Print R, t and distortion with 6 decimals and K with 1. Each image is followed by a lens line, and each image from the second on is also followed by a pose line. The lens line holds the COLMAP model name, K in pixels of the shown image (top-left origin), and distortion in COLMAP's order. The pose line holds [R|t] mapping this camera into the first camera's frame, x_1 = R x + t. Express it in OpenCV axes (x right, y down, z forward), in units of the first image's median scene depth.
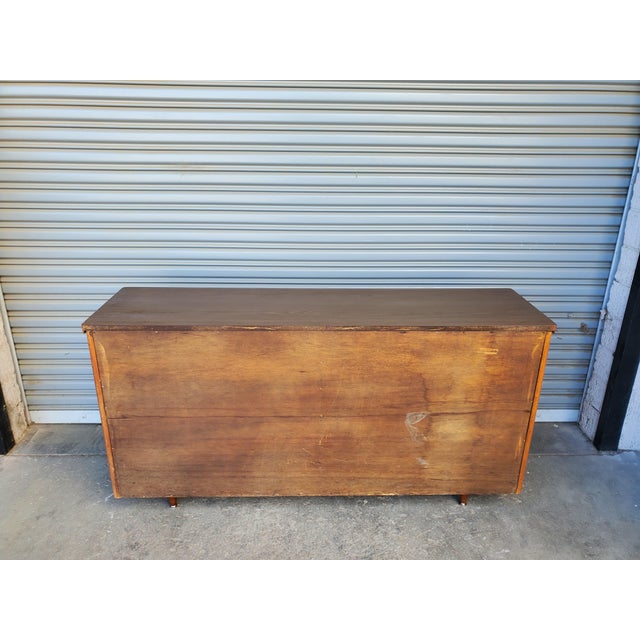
lens RADIAL K [[504.6, 0, 320.4], [0, 504.6, 323.7], [0, 0, 1]] dist [0.015511, 0.016200]
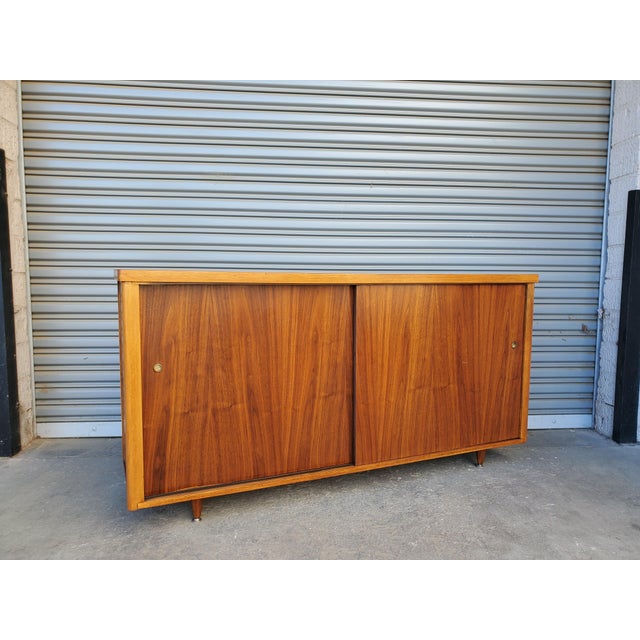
lens RADIAL K [[504.6, 0, 328.7], [0, 504.6, 326.5], [0, 0, 1]] dist [0.015511, 0.016200]
pose [[0.997944, -0.008476, 0.063527, -0.092078], [0.025156, 0.963473, -0.266621, 0.287475], [-0.058946, 0.267671, 0.961706, 0.001350]]
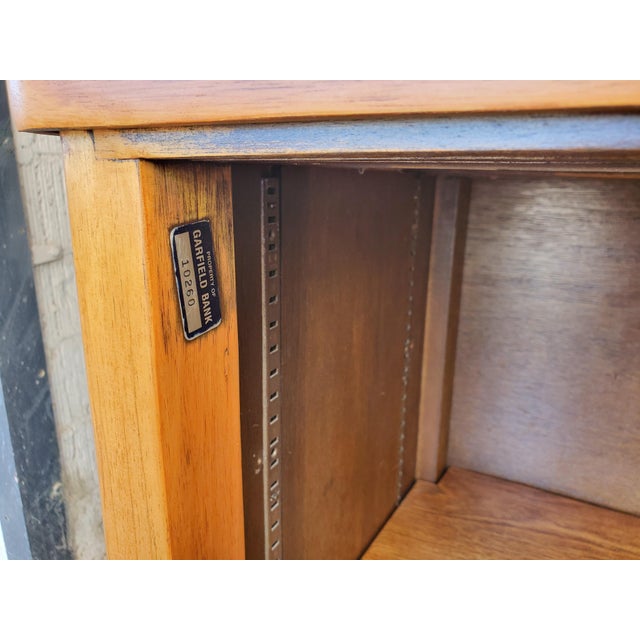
lens RADIAL K [[504.6, 0, 318.9], [0, 504.6, 321.3], [0, 0, 1]] dist [0.015511, 0.016200]
pose [[0.874003, 0.127356, -0.468934, -0.270301], [-0.170848, 0.983966, -0.051197, 0.021381], [0.454895, 0.124863, 0.881748, 0.716961]]
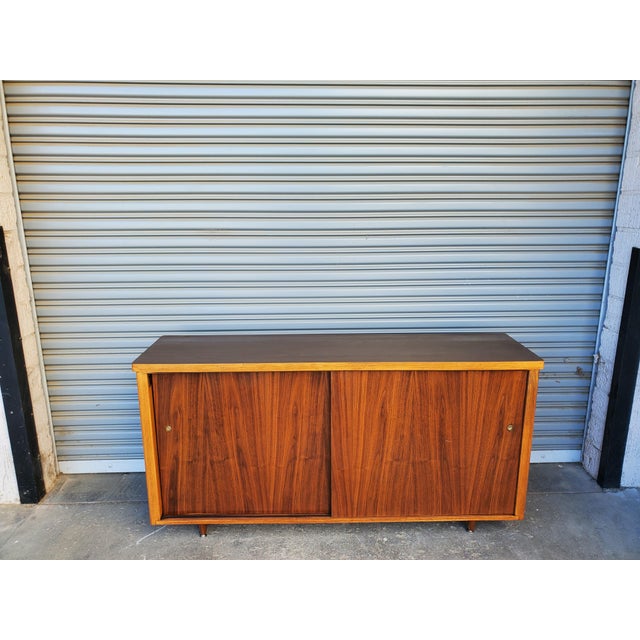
lens RADIAL K [[504.6, 0, 322.7], [0, 504.6, 326.3], [0, 0, 1]] dist [0.015511, 0.016200]
pose [[0.999778, -0.017471, 0.011811, -0.039712], [0.018647, 0.993965, -0.108104, 0.019865], [-0.009851, 0.108300, 0.994069, -0.080883]]
